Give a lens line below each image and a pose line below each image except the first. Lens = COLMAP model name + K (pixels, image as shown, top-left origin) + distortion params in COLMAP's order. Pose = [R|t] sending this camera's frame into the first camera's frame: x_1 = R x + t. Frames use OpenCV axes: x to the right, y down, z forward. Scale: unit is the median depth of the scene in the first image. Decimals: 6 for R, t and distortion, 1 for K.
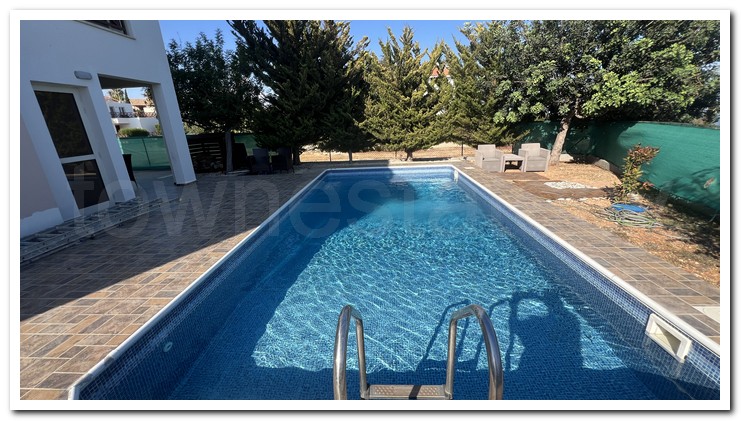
lens RADIAL K [[281.6, 0, 370.8], [0, 281.6, 211.6], [0, 0, 1]] dist [-0.003192, 0.001301]
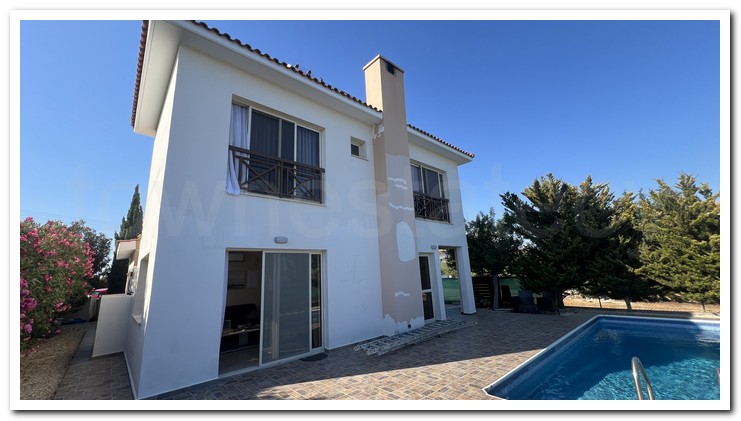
lens RADIAL K [[281.6, 0, 367.3], [0, 281.6, 209.7], [0, 0, 1]] dist [-0.003192, 0.001301]
pose [[0.700501, -0.150280, -0.697649, 0.021375], [-0.202098, 0.895786, -0.395885, 0.076360], [0.684438, 0.418311, 0.597127, -0.315305]]
